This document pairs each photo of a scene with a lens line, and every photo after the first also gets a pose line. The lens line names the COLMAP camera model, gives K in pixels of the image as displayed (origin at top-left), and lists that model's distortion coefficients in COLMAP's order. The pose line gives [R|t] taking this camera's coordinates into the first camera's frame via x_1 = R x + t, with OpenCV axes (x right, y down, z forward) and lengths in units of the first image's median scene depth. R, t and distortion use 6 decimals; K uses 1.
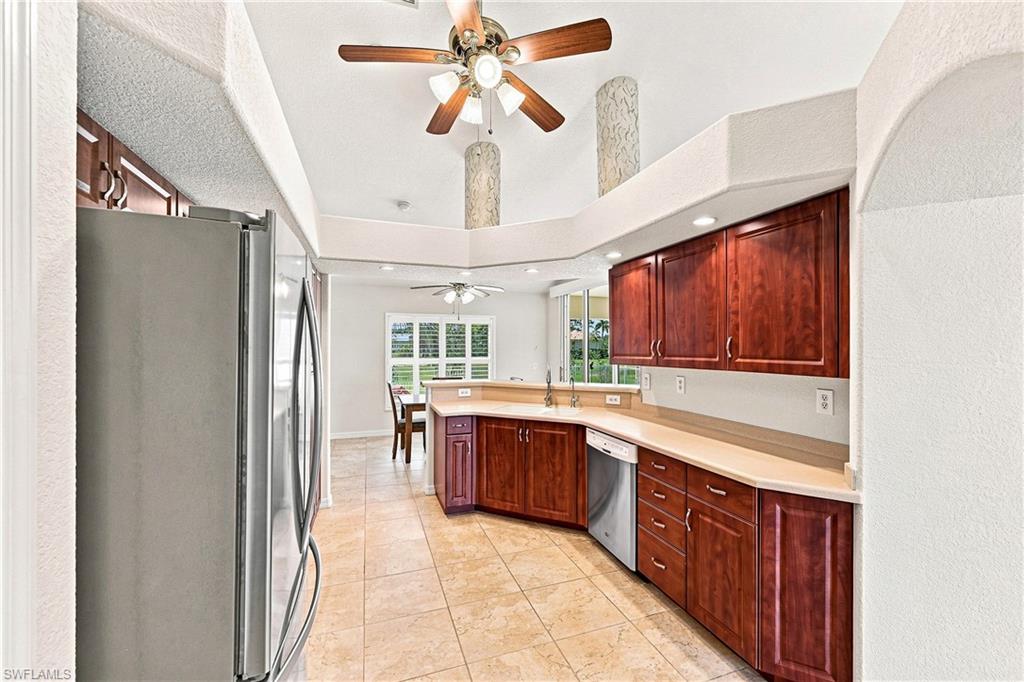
lens RADIAL K [[410.3, 0, 514.7], [0, 410.3, 345.0], [0, 0, 1]] dist [-0.002472, 0.001260]
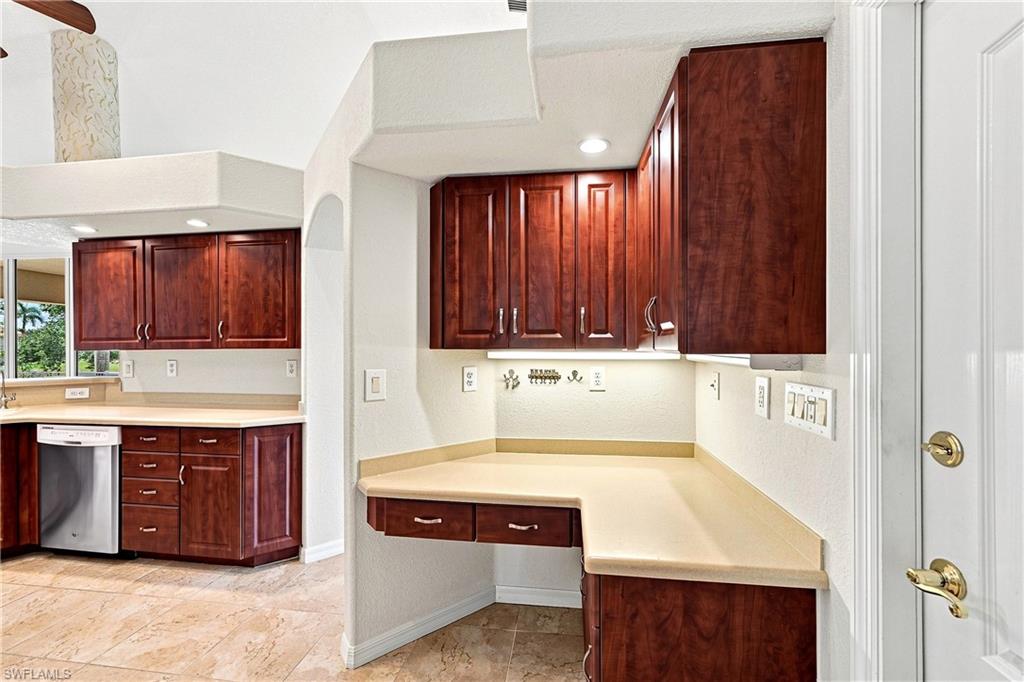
lens RADIAL K [[410.3, 0, 515.5], [0, 410.3, 345.7], [0, 0, 1]] dist [-0.002472, 0.001260]
pose [[0.461960, 0.000022, 0.886901, -0.144185], [-0.001359, 0.999999, 0.000683, 0.044995], [-0.886900, -0.001520, 0.461959, -0.318928]]
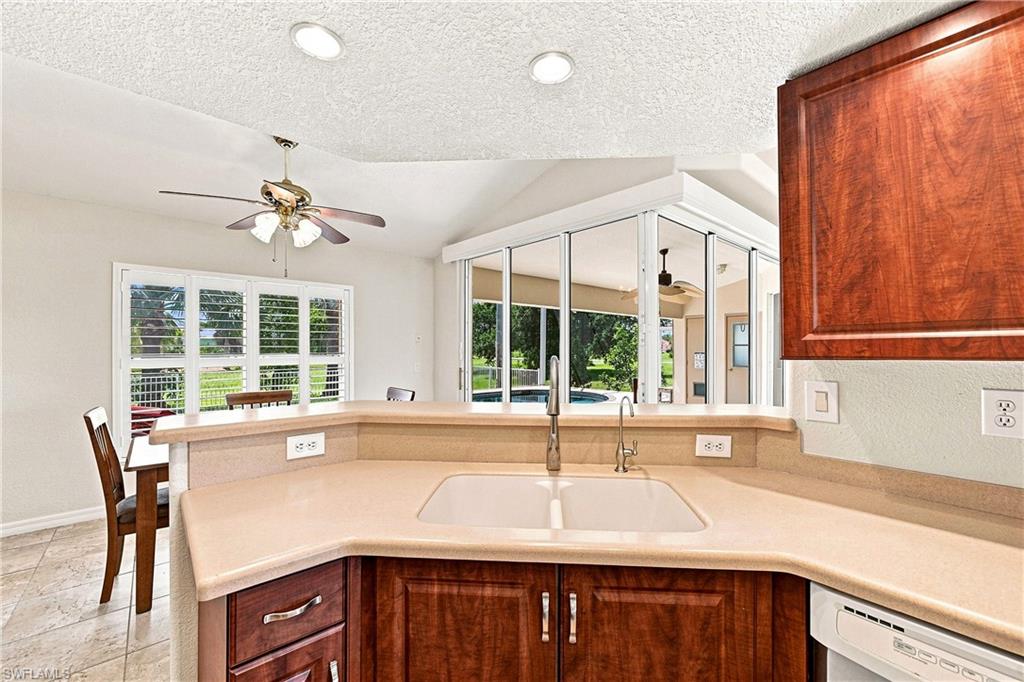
lens RADIAL K [[410.3, 0, 515.4], [0, 410.3, 346.2], [0, 0, 1]] dist [-0.002472, 0.001260]
pose [[0.929014, 0.003393, 0.370029, -0.140677], [-0.003963, 0.999992, 0.000780, 0.047843], [-0.370023, -0.002191, 0.929020, 0.993271]]
